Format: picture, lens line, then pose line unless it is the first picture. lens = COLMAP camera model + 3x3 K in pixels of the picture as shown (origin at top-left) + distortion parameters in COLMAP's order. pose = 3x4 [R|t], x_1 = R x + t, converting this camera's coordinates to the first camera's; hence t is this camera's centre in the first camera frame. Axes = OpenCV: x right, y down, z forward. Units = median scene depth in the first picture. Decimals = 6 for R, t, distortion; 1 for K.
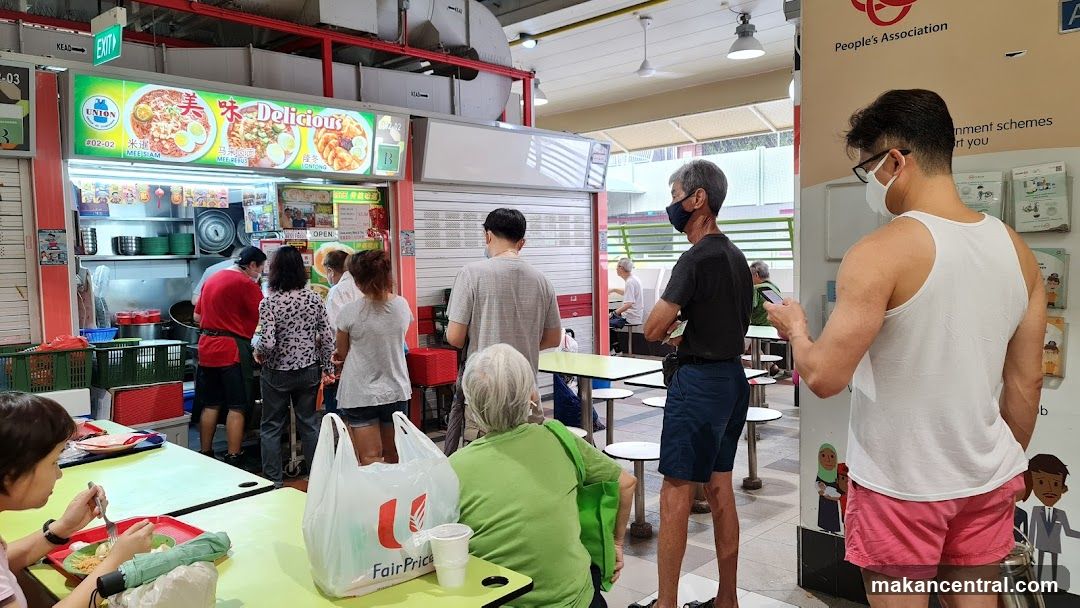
lens RADIAL K [[793.5, 0, 523.4], [0, 793.5, 311.5], [0, 0, 1]] dist [0.046207, -0.005262]
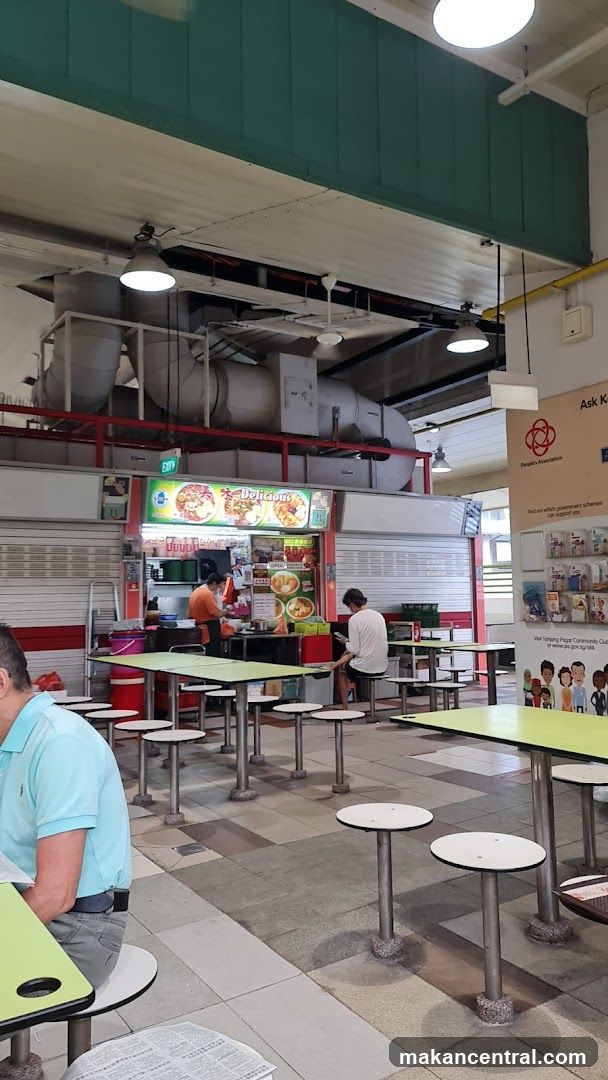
lens RADIAL K [[793.5, 0, 310.3], [0, 793.5, 538.2], [0, 0, 1]] dist [0.046207, -0.005262]
pose [[0.975573, -0.010808, -0.219409, 0.167766], [-0.022271, 0.988777, -0.147732, 0.084438], [0.218543, 0.149009, 0.964383, -0.543064]]
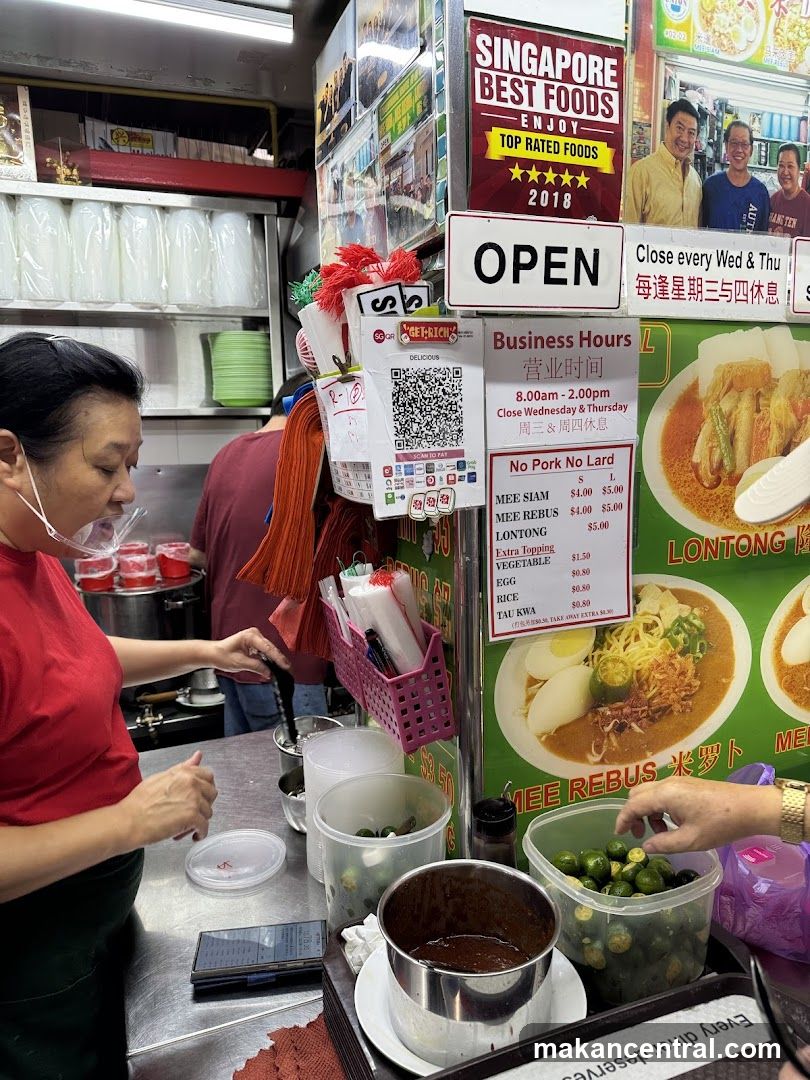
lens RADIAL K [[779.0, 0, 411.5], [0, 779.0, 541.8], [0, 0, 1]] dist [0.090966, -0.138196]
pose [[0.922320, 0.072933, -0.379482, -0.260564], [-0.034624, 0.993675, 0.106821, -0.062148], [0.384873, -0.085384, 0.919012, 0.874985]]
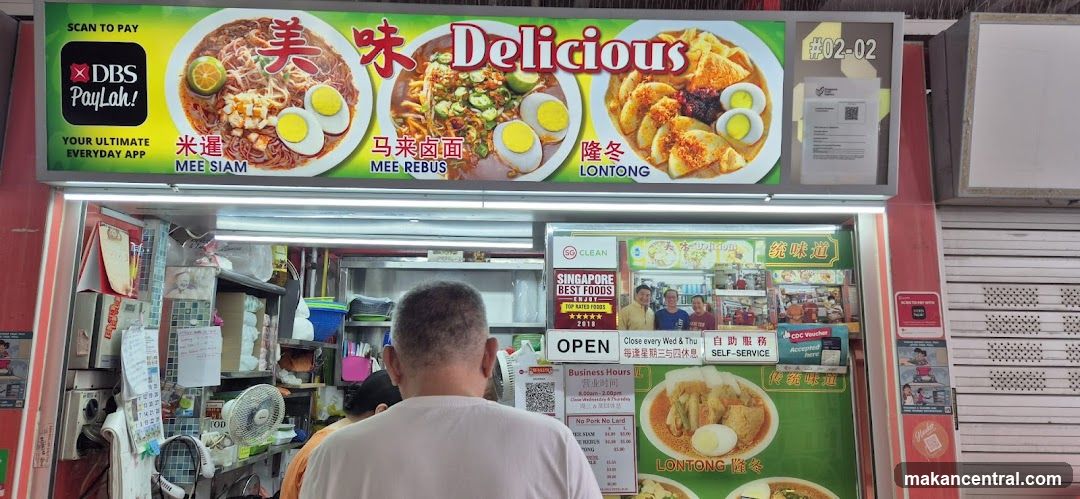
lens RADIAL K [[697.1, 0, 545.5], [0, 697.1, 256.4], [0, 0, 1]] dist [0.046829, -0.005637]
pose [[0.720288, -0.095077, -0.687128, -0.055755], [-0.074657, 0.974184, -0.213056, -0.065959], [0.689646, 0.204760, 0.694595, 0.748801]]
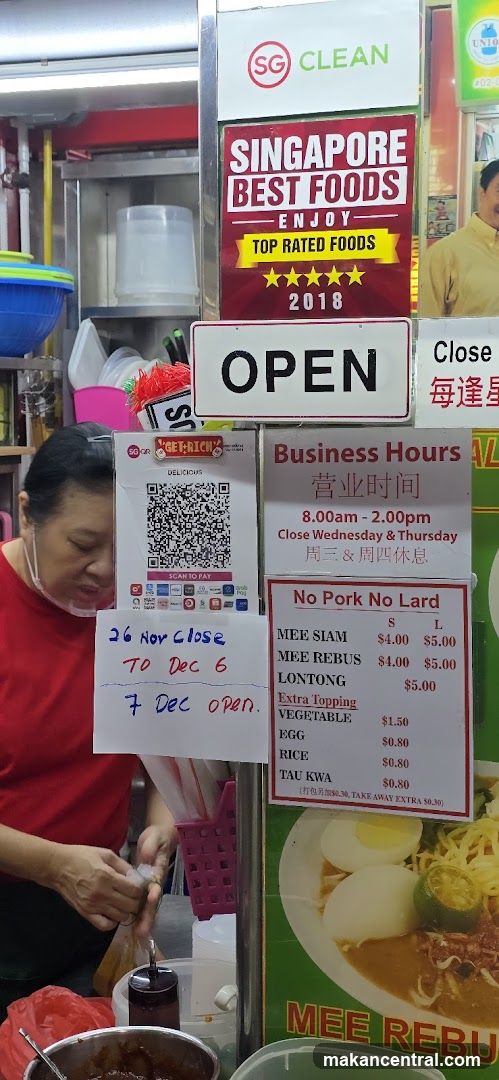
lens RADIAL K [[1397.2, 0, 248.4], [0, 1397.2, 533.8], [0, 0, 1]] dist [0.224189, -0.780469]
pose [[0.424238, 0.102222, -0.899763, -0.088826], [-0.081174, 0.993901, 0.074643, -0.089637], [0.901905, 0.041371, 0.429948, 0.919332]]
